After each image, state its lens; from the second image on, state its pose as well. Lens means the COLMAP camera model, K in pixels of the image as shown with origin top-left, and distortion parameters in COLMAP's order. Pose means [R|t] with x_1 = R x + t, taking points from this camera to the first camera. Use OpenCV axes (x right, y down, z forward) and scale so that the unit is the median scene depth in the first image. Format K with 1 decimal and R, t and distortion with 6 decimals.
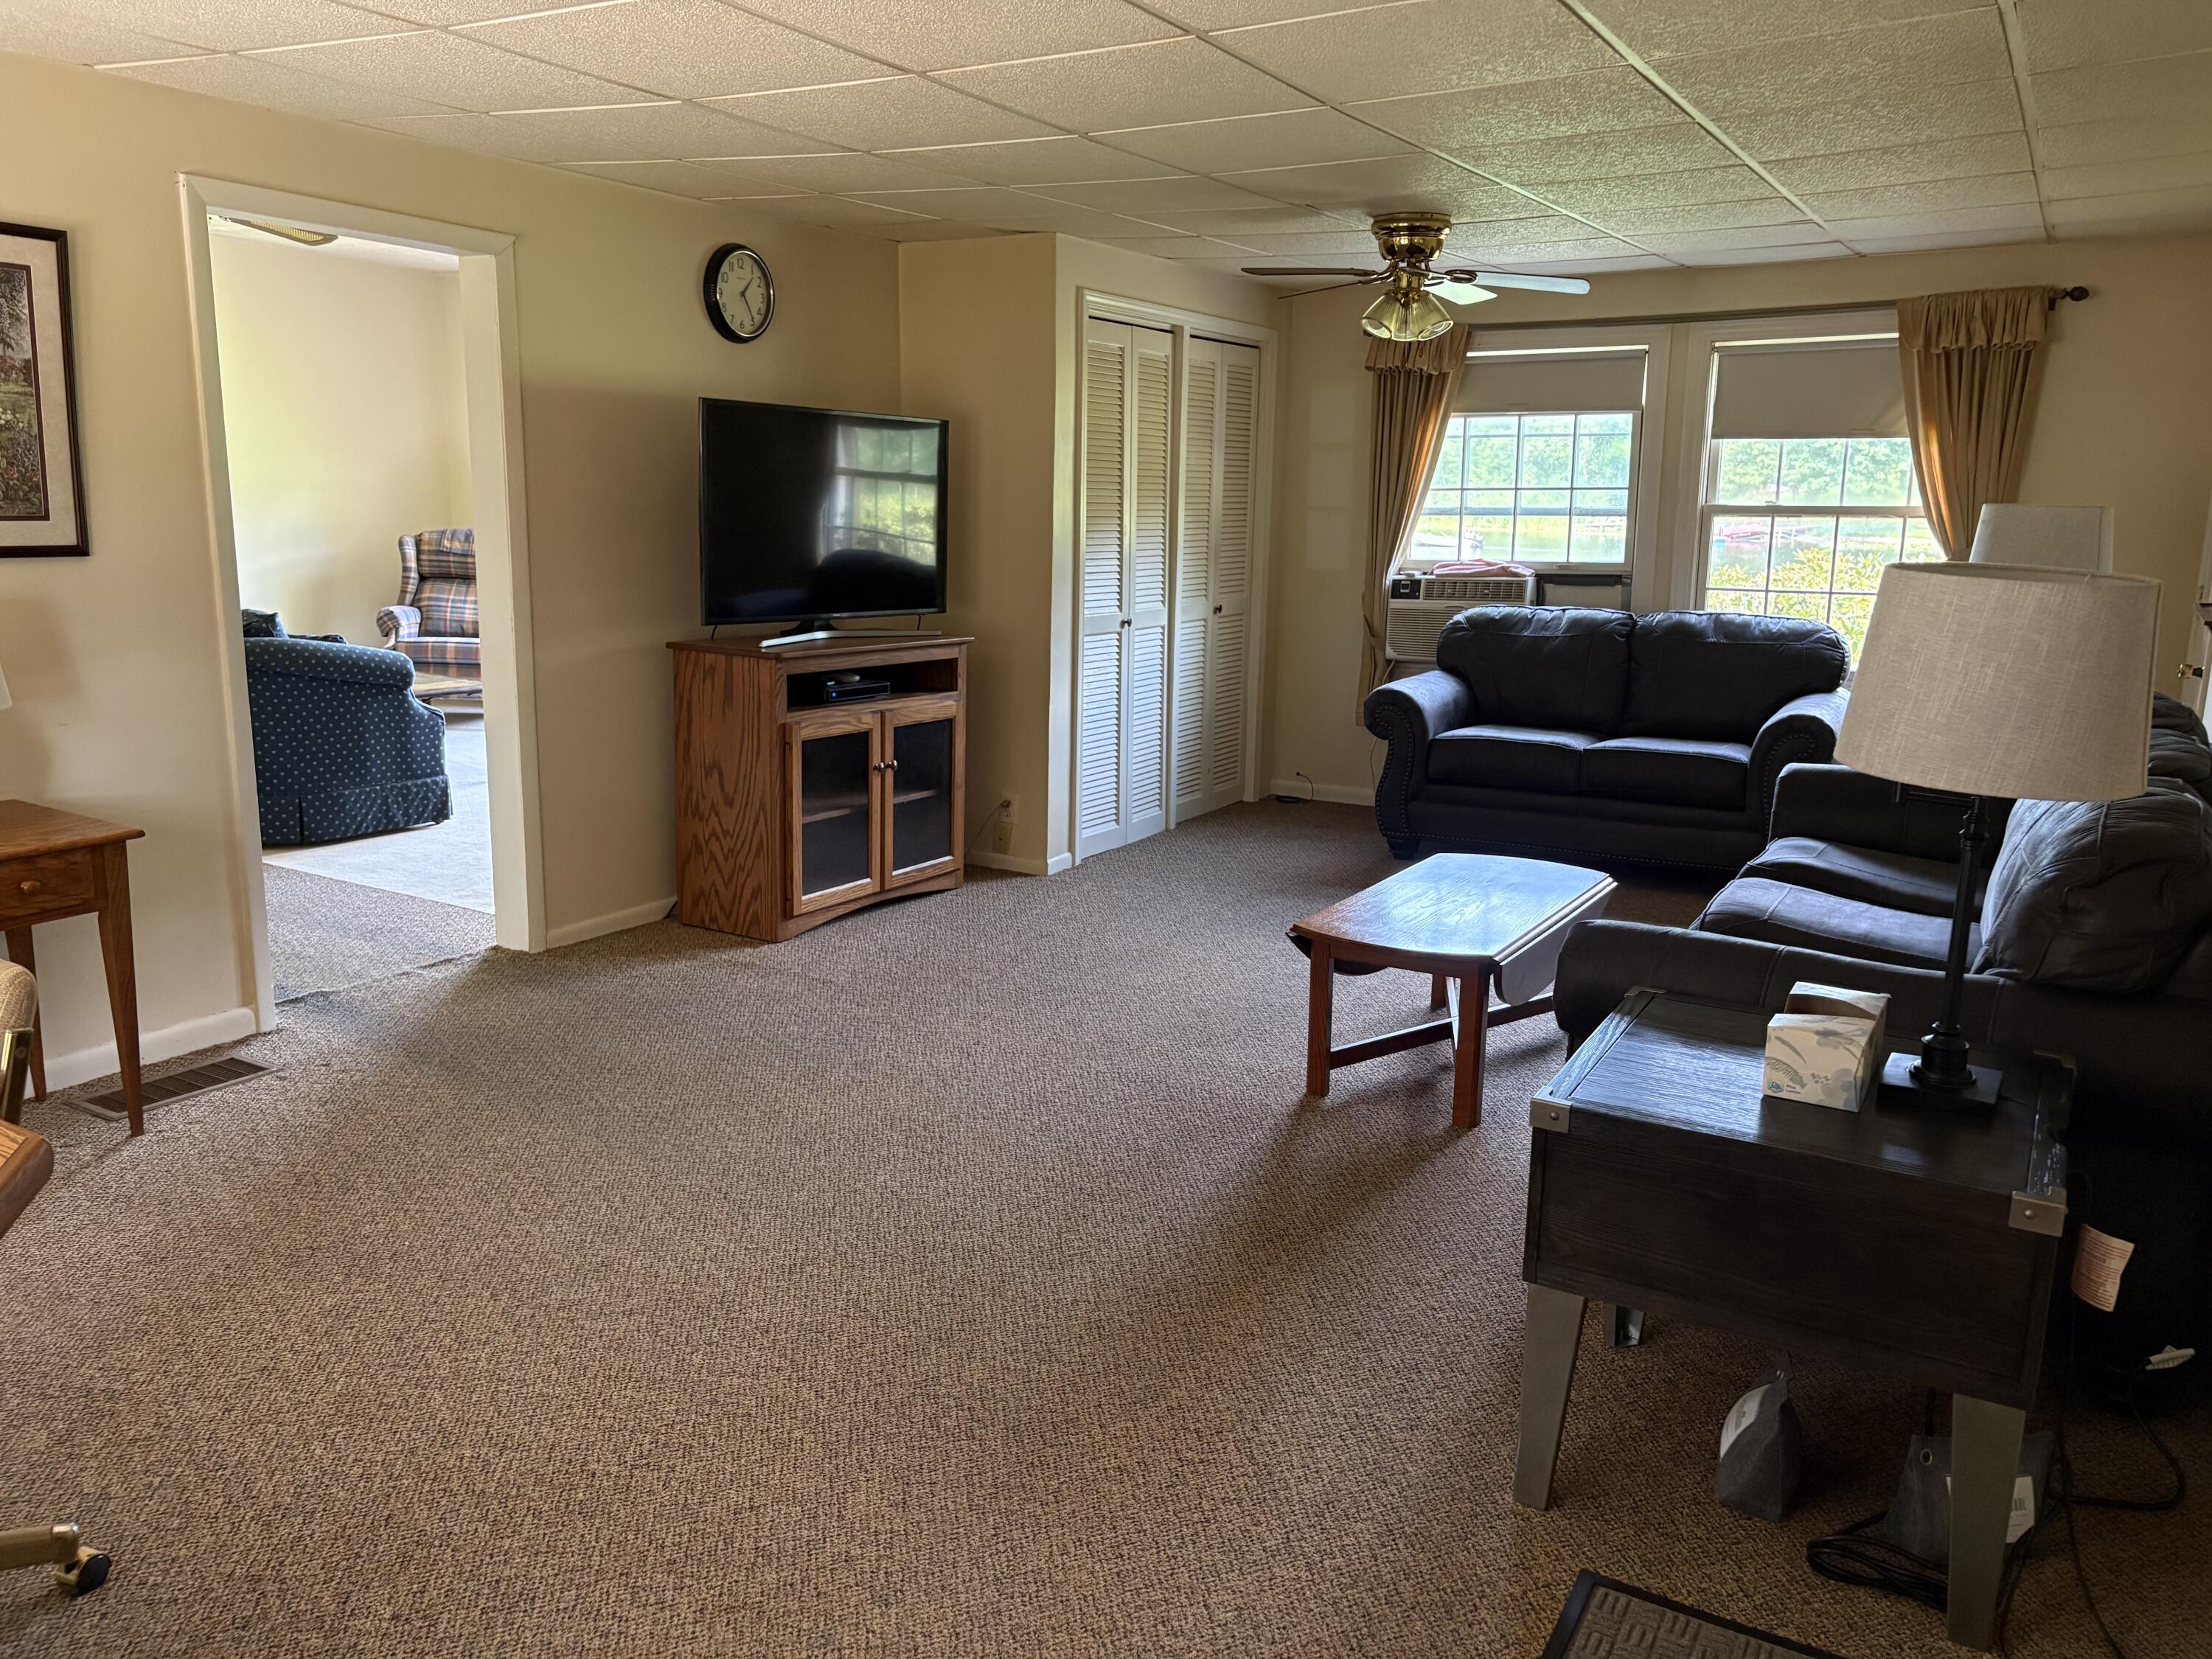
lens RADIAL K [[1661.0, 0, 1106.0], [0, 1661.0, 829.5], [0, 0, 1]] dist [0.076159, -0.100645]
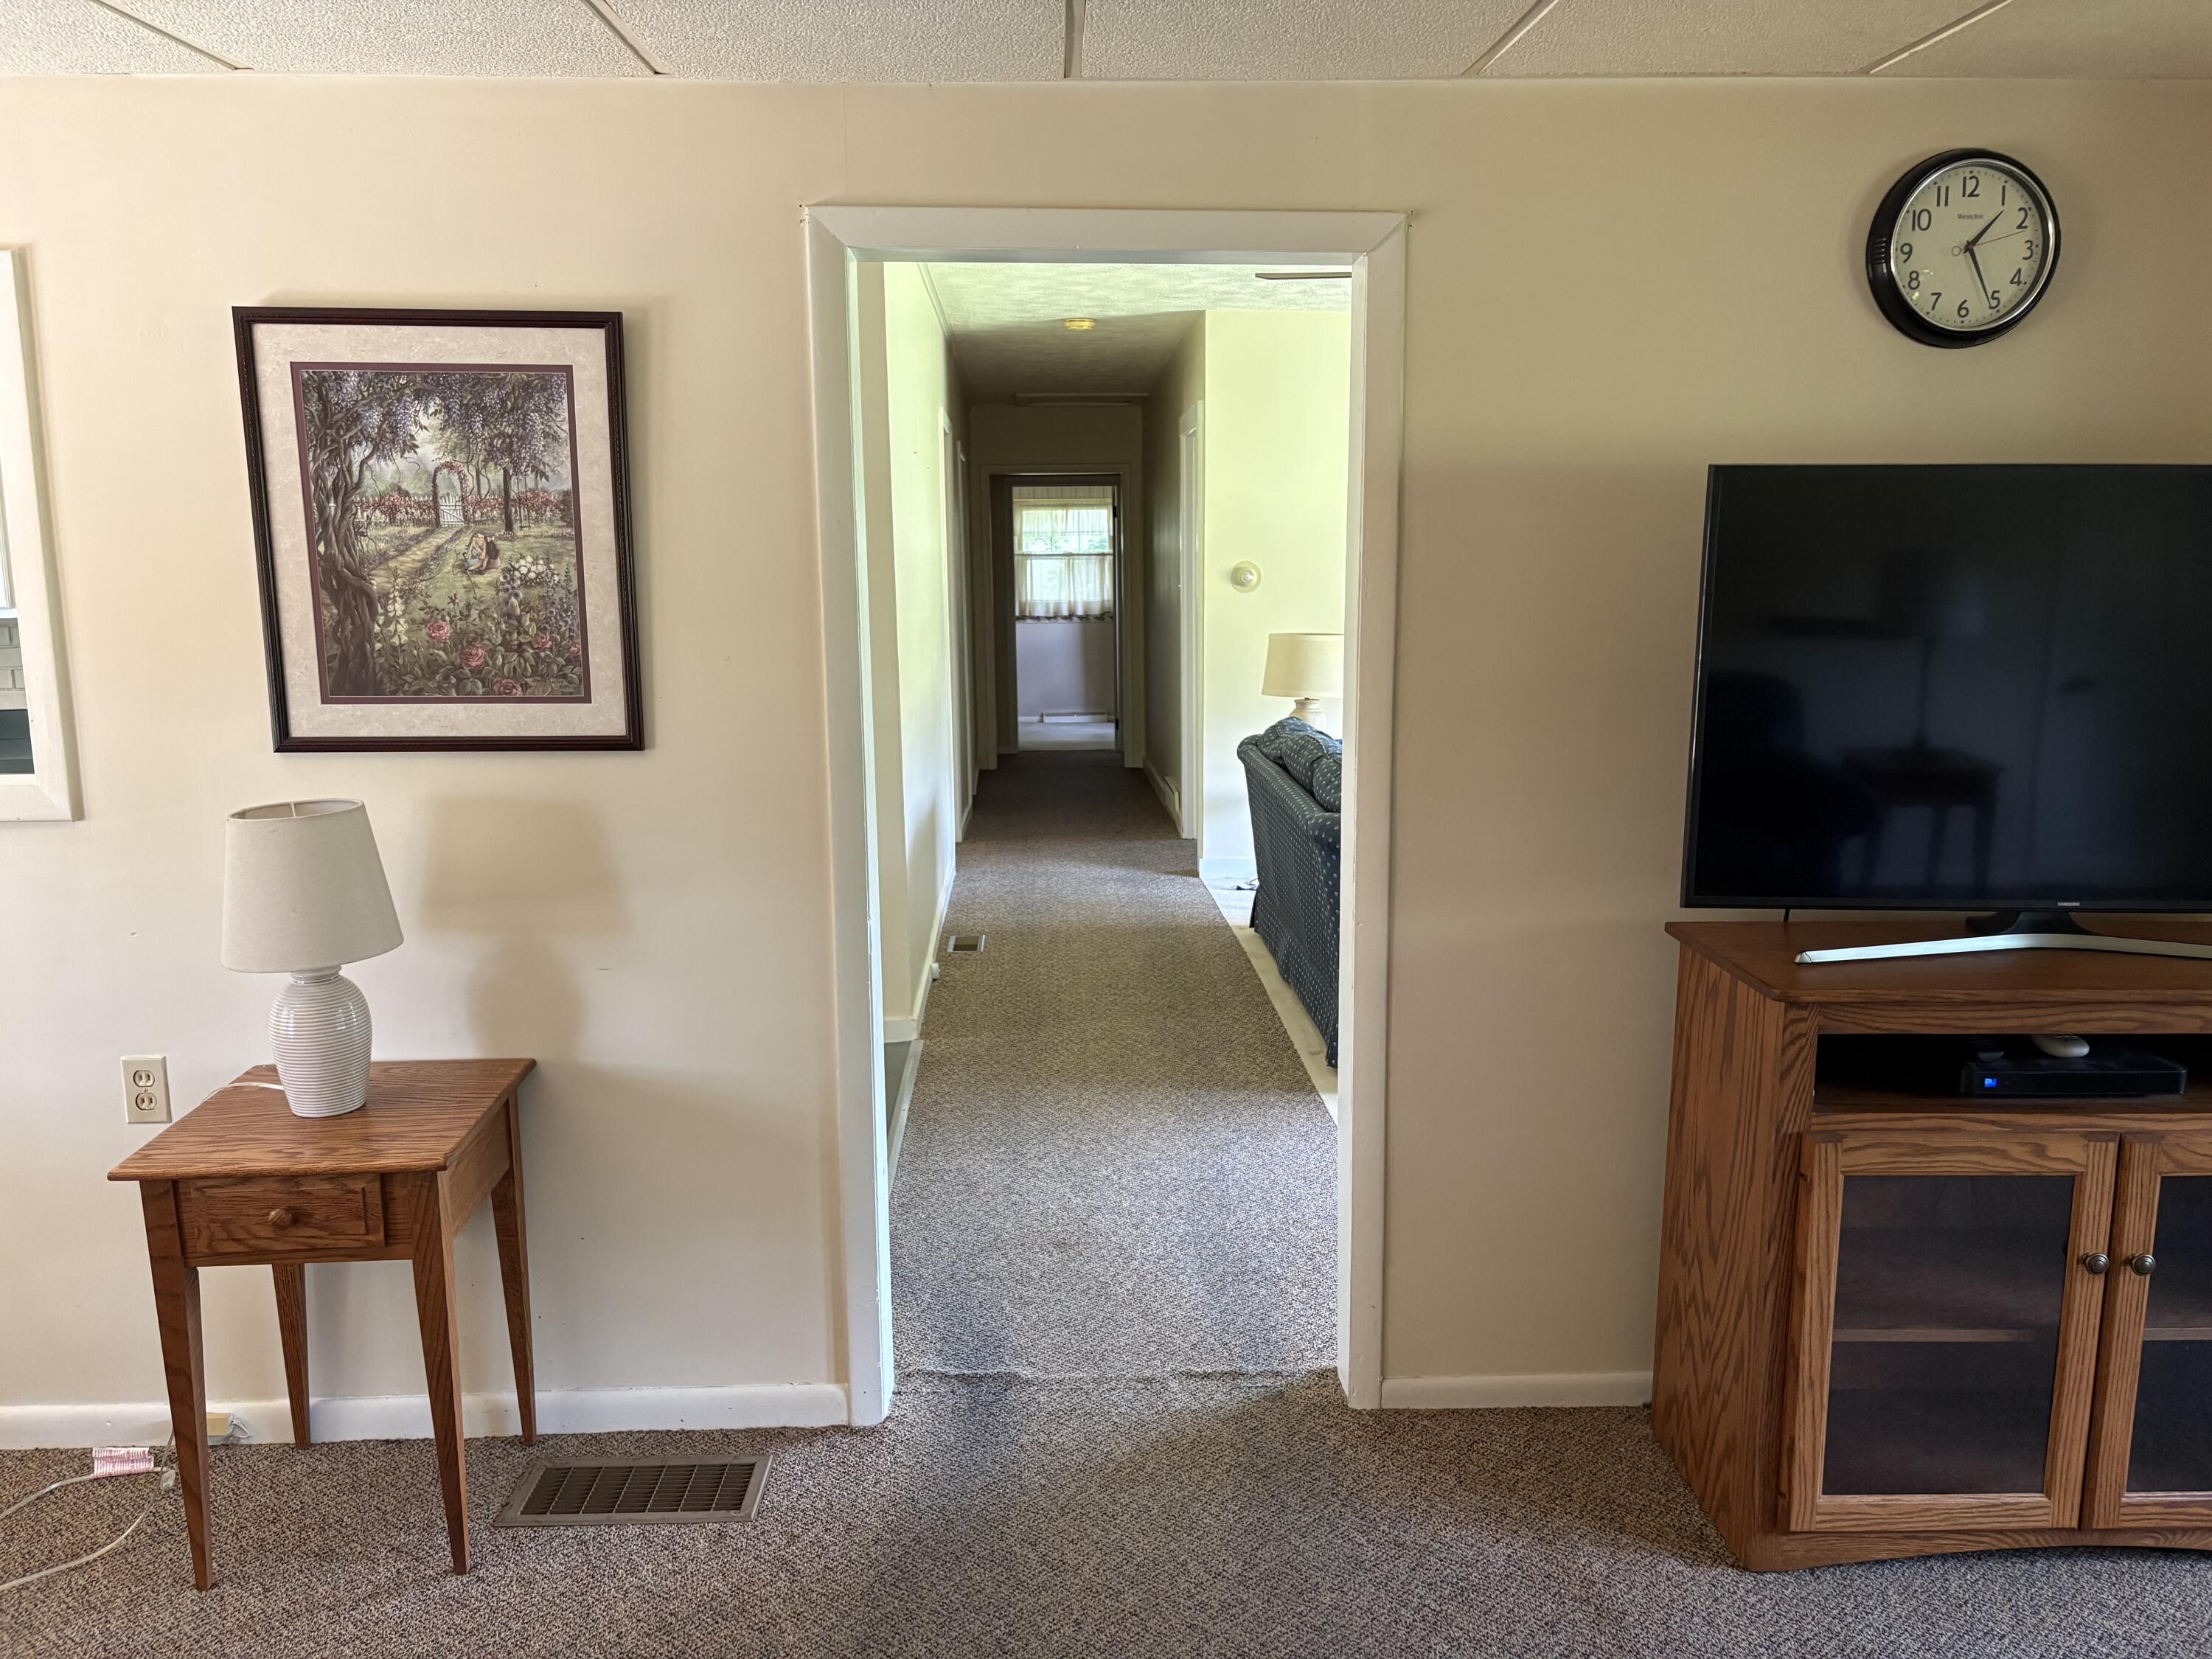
lens RADIAL K [[1701.7, 0, 1106.0], [0, 1701.7, 829.5], [0, 0, 1]] dist [0.028616, 0.006560]
pose [[0.537130, 0.108477, -0.836495, 0.117562], [-0.152307, 0.987868, 0.030307, -0.159873], [0.829635, 0.111125, 0.547136, 0.672390]]
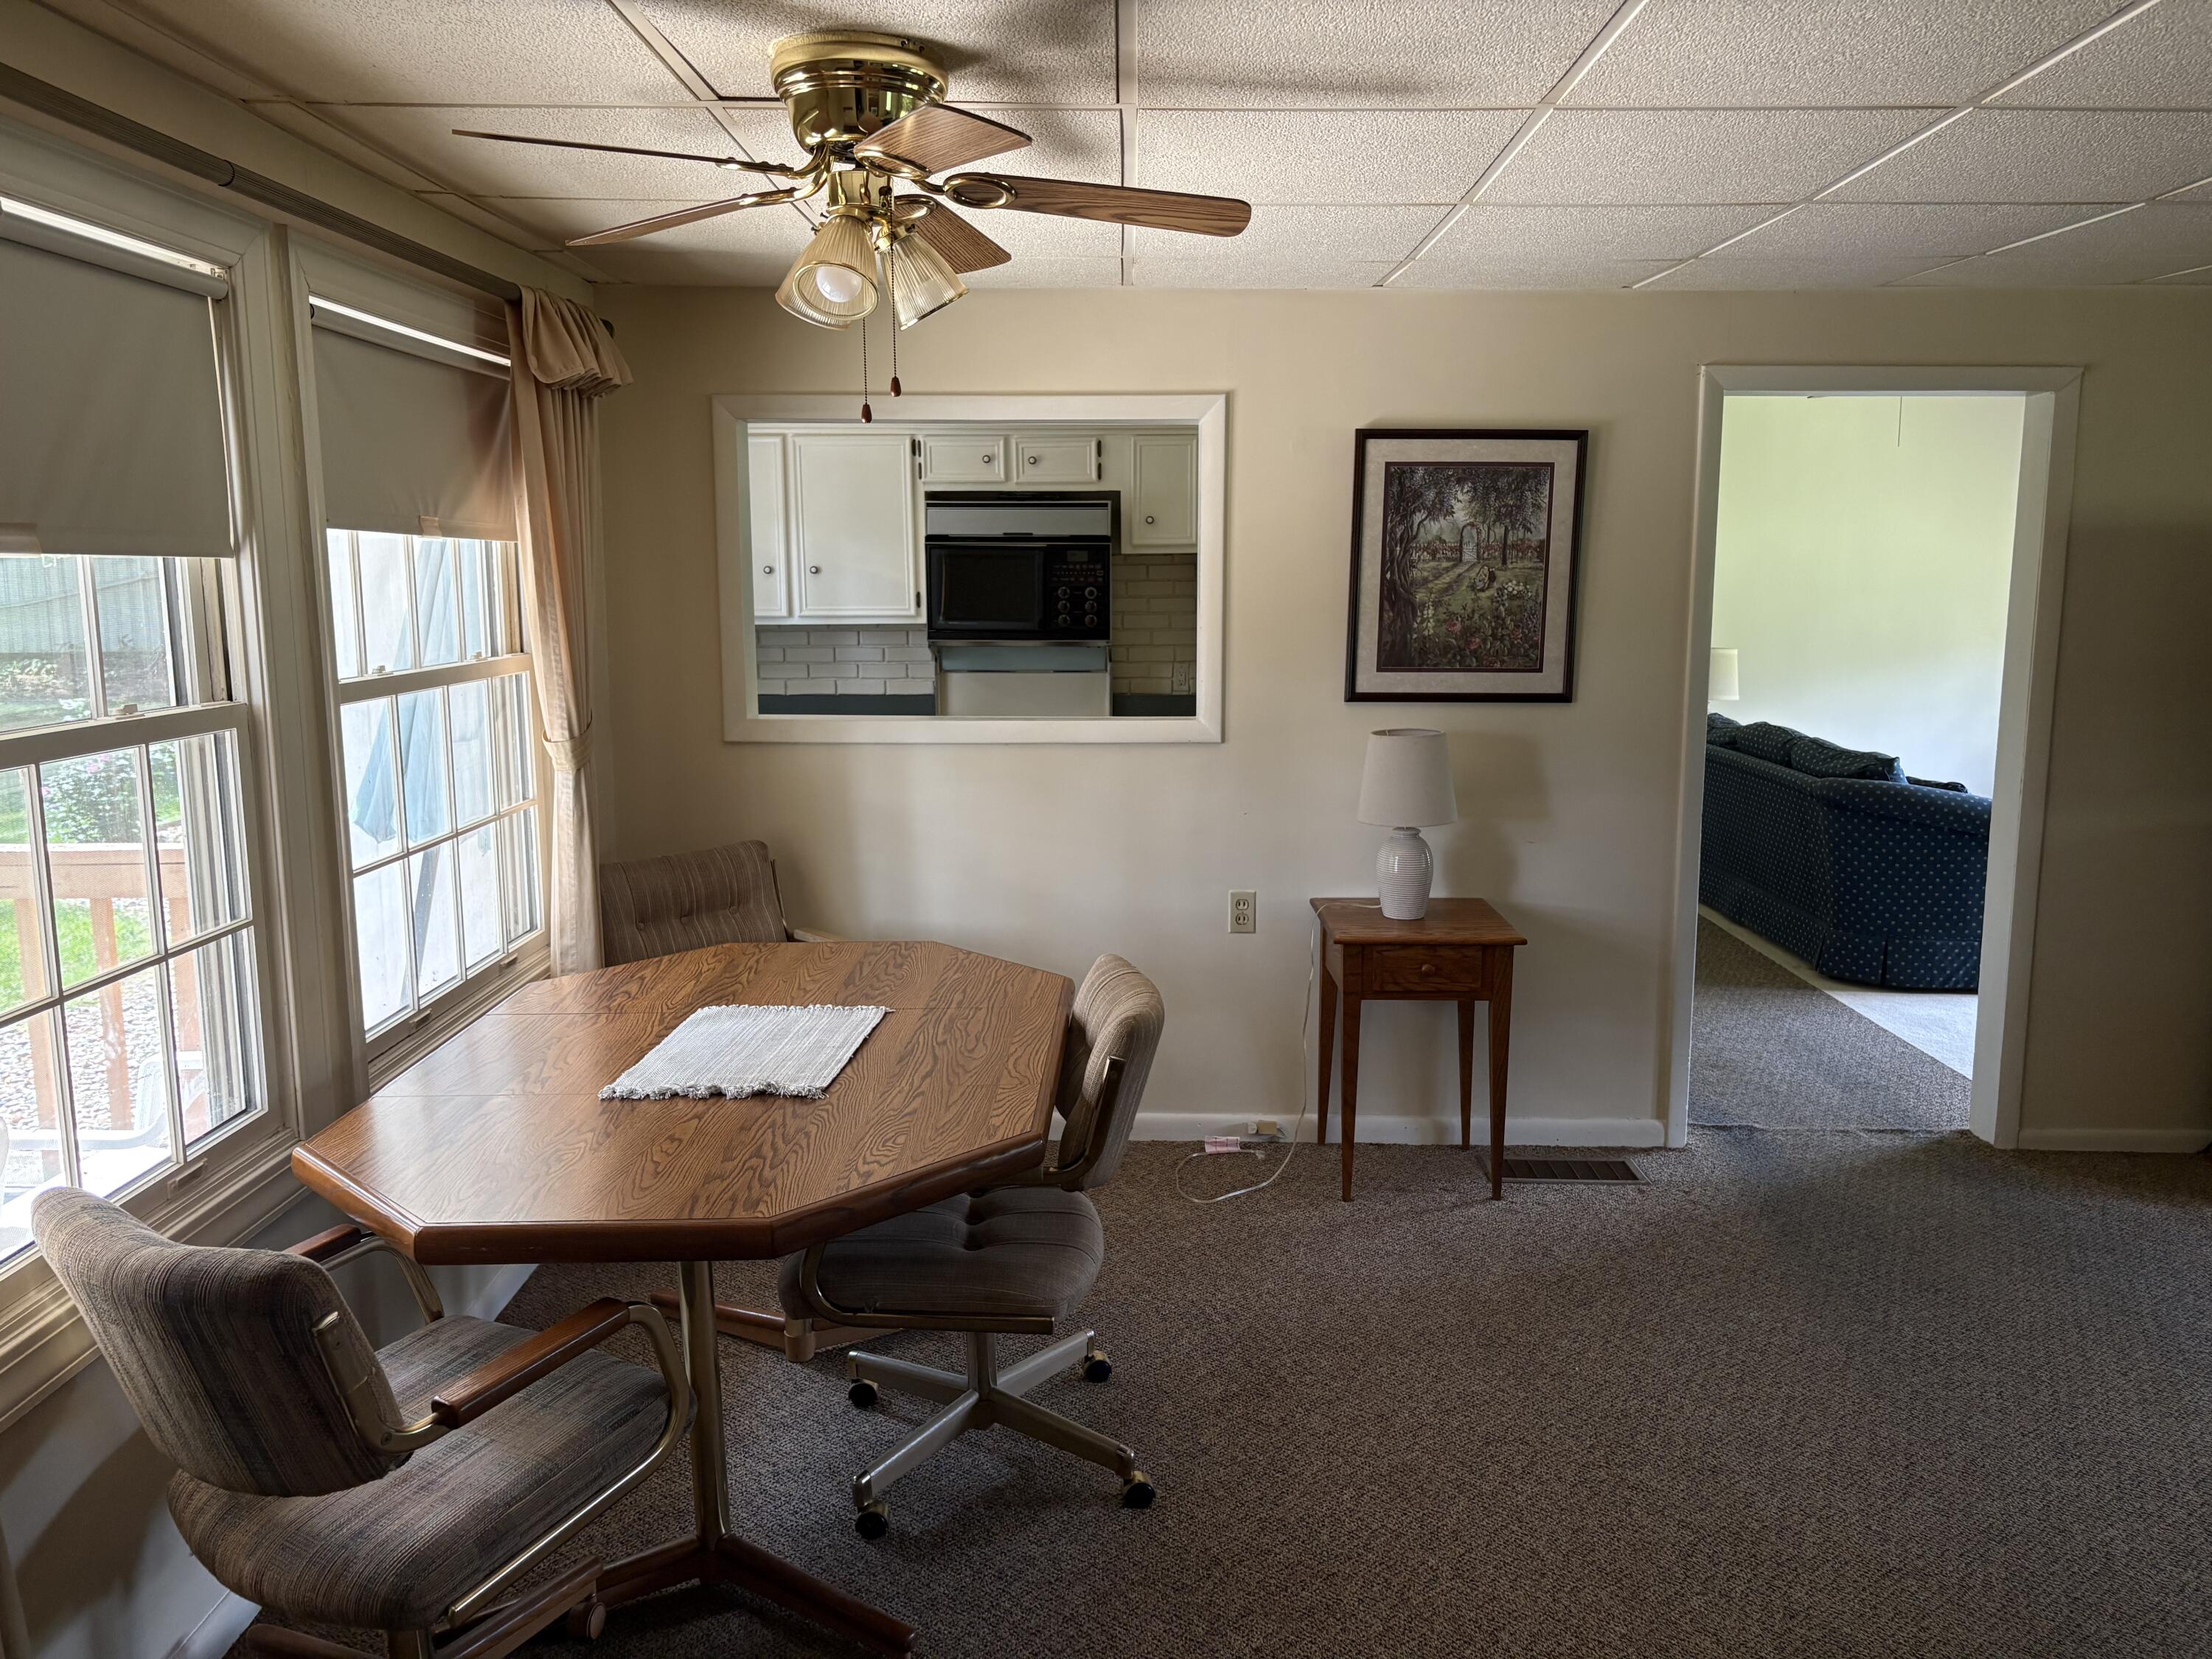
lens RADIAL K [[1661.0, 0, 1106.0], [0, 1661.0, 829.5], [0, 0, 1]] dist [0.076159, -0.100645]
pose [[0.499821, 0.101836, -0.860121, 0.212905], [-0.167023, 0.985757, 0.019653, -0.039054], [0.849872, 0.133837, 0.509711, 0.128113]]
